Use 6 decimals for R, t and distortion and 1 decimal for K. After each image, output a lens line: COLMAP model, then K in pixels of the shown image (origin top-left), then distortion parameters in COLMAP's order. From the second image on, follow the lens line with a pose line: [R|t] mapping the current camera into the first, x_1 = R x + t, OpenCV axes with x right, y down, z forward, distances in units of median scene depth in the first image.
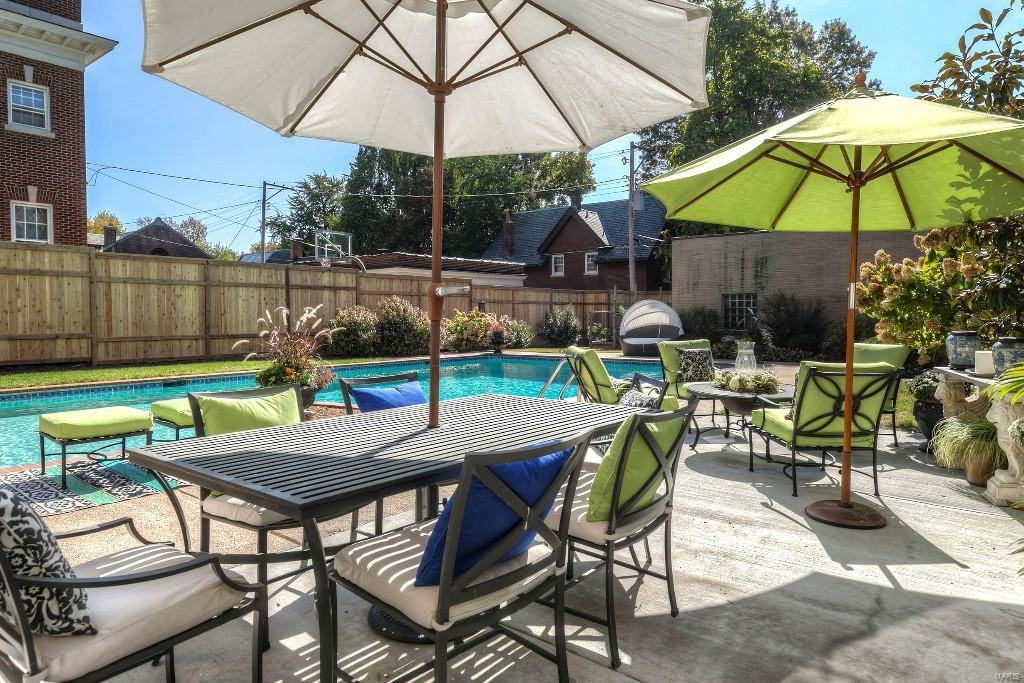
lens RADIAL K [[648.6, 0, 518.9], [0, 648.6, 323.5], [0, 0, 1]] dist [0.036687, 0.001535]
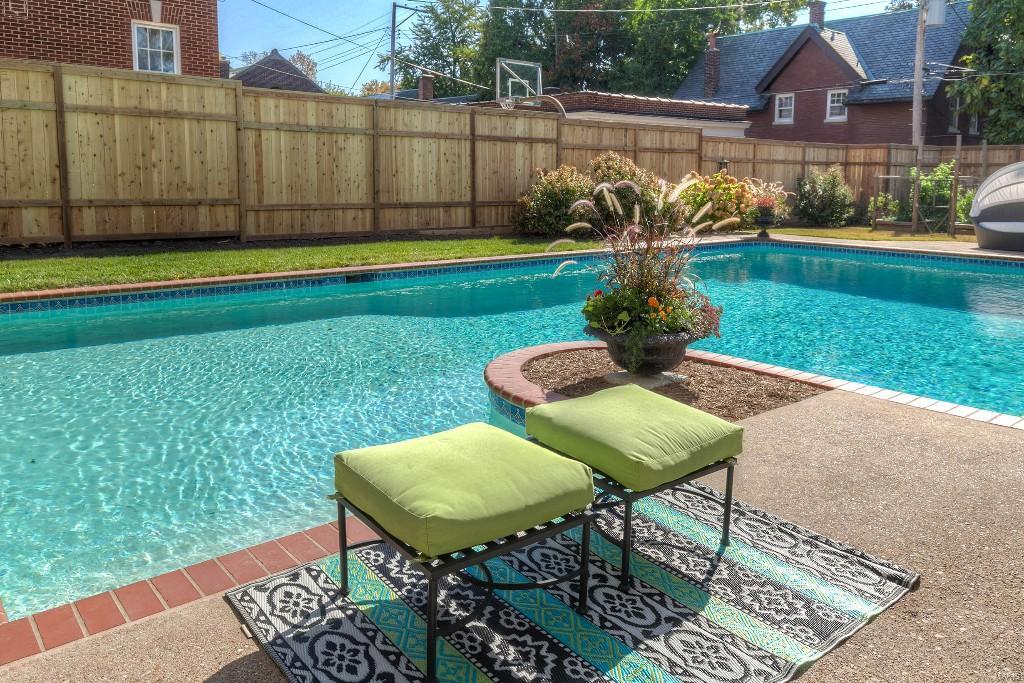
lens RADIAL K [[798.7, 0, 530.1], [0, 798.7, 245.8], [0, 0, 1]] dist [0.092381, -0.042468]
pose [[0.982822, 0.034249, -0.181351, -0.121397], [-0.019899, 0.996567, 0.080369, -0.008775], [0.183481, -0.075380, 0.980129, 0.124804]]
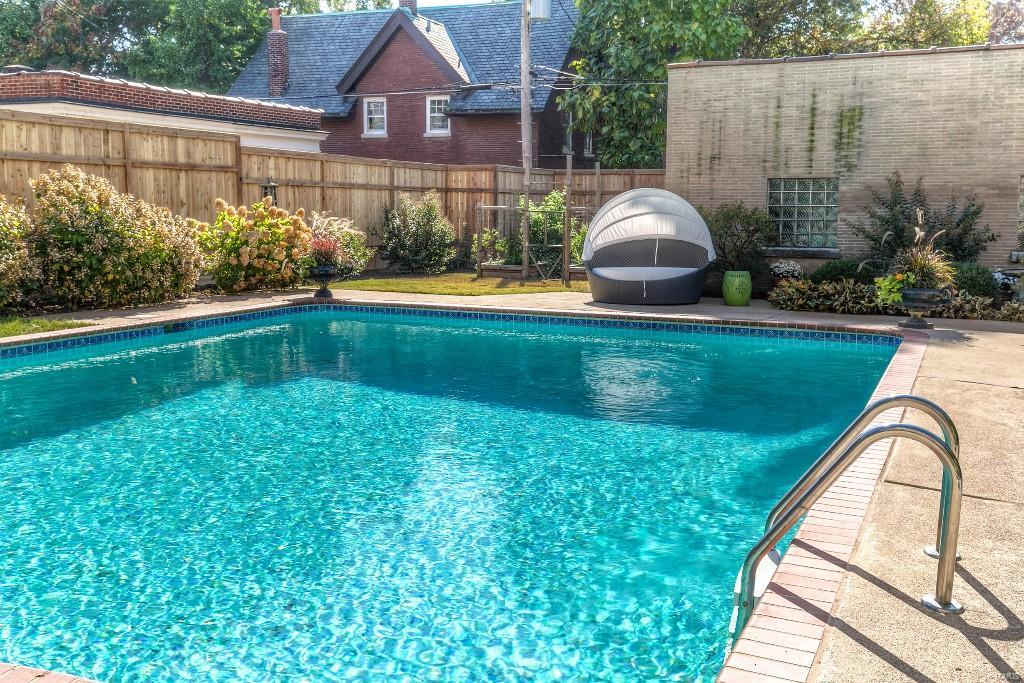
lens RADIAL K [[1025.7, 0, 532.8], [0, 1025.7, 296.7], [0, 0, 1]] dist [0.125274, 0.000000]
pose [[0.968679, -0.008941, 0.248156, -0.071046], [-0.010281, 0.997051, 0.076056, -0.012463], [-0.248105, -0.076225, 0.965730, 0.255001]]
